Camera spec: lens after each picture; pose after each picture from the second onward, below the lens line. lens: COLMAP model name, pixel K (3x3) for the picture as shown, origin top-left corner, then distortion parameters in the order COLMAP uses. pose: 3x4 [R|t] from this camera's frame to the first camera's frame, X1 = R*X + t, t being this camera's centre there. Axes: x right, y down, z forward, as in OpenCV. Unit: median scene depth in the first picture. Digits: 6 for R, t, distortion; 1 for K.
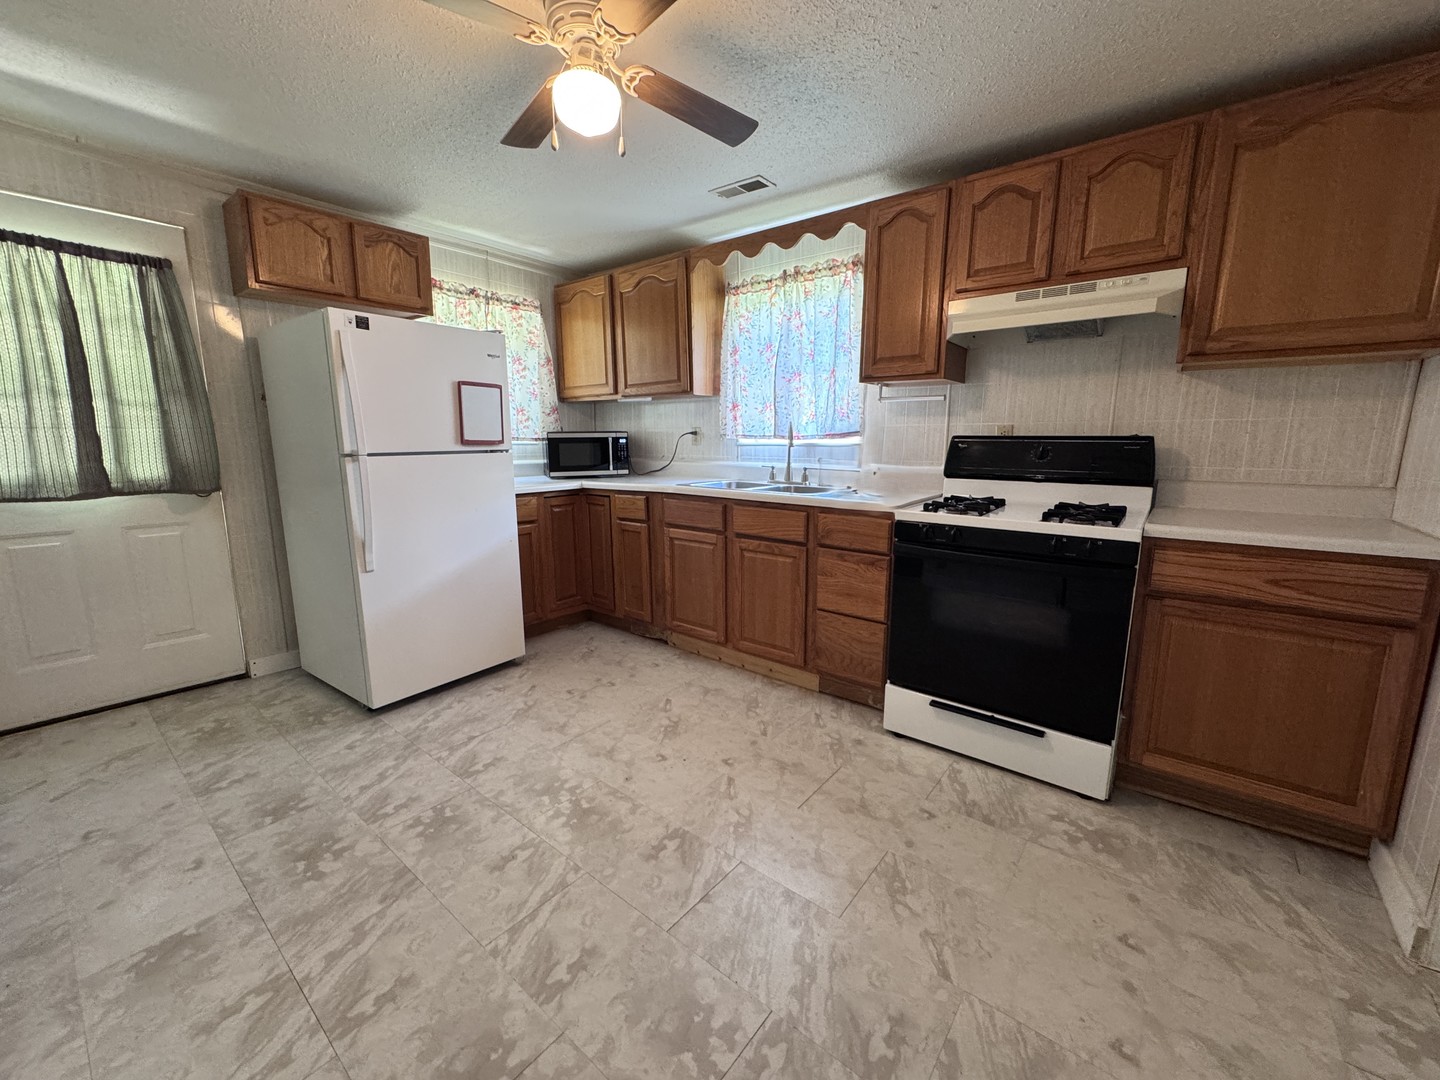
lens RADIAL K [[566.7, 0, 717.5], [0, 566.7, 535.9], [0, 0, 1]] dist [-0.002499, -0.000625]
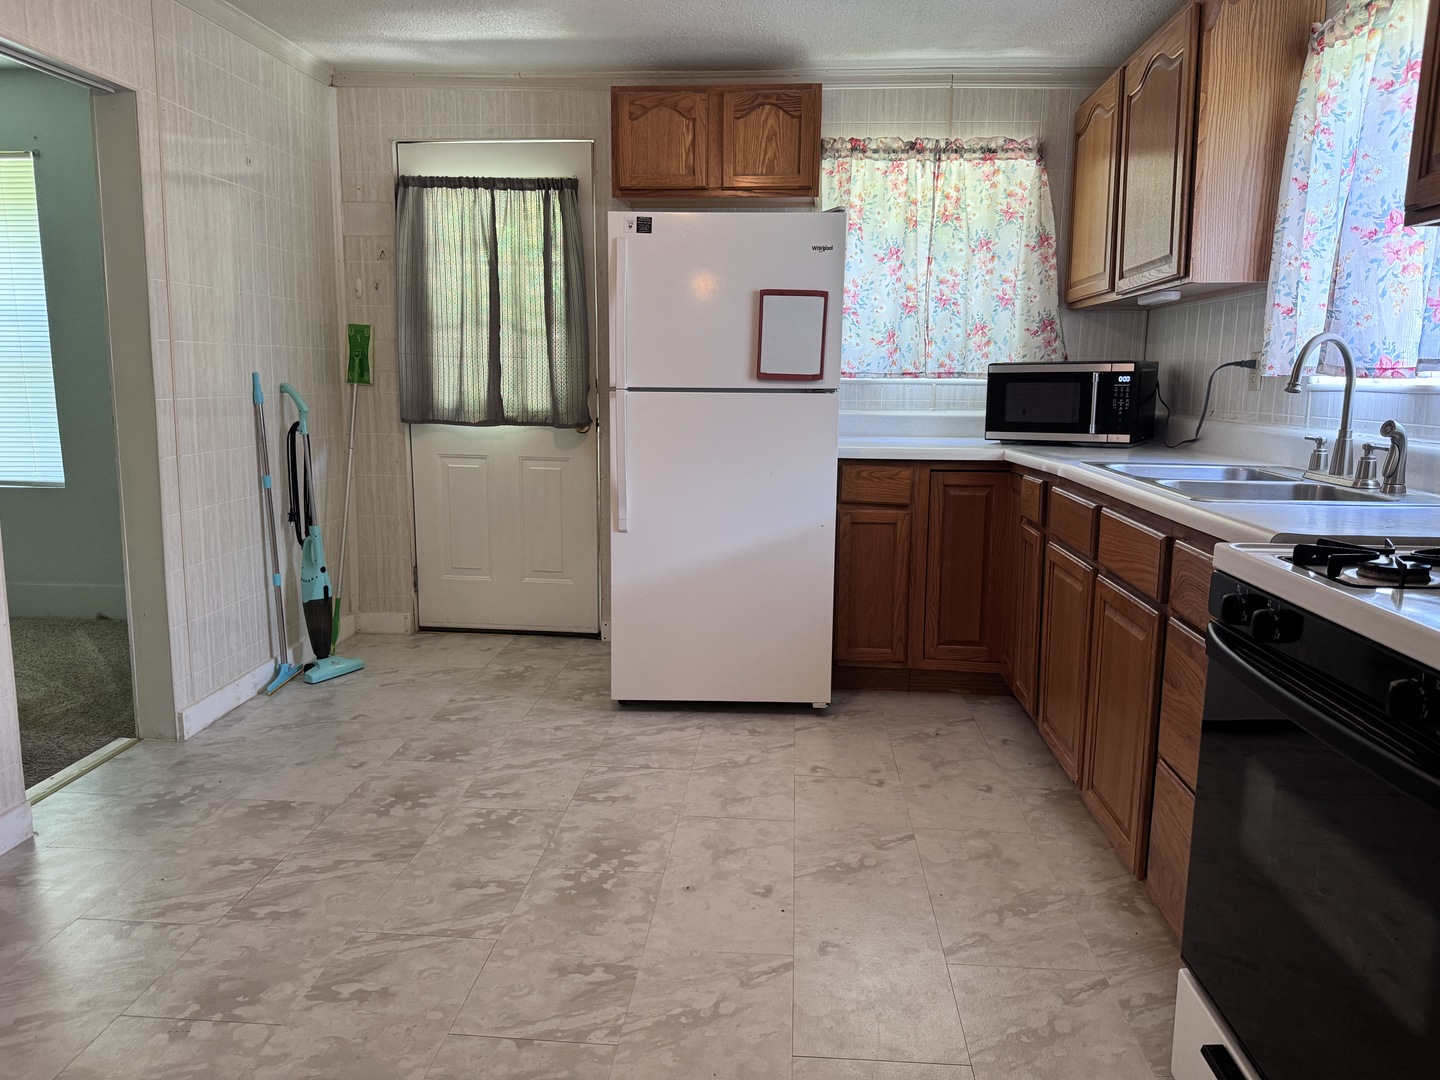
lens RADIAL K [[994.8, 0, 742.8], [0, 994.8, 552.0], [0, 0, 1]] dist [0.041822, -0.068409]
pose [[0.580453, 0.148611, -0.800618, 0.618981], [-0.150205, 0.985874, 0.074099, -0.039955], [0.800320, 0.077246, 0.594576, 0.279491]]
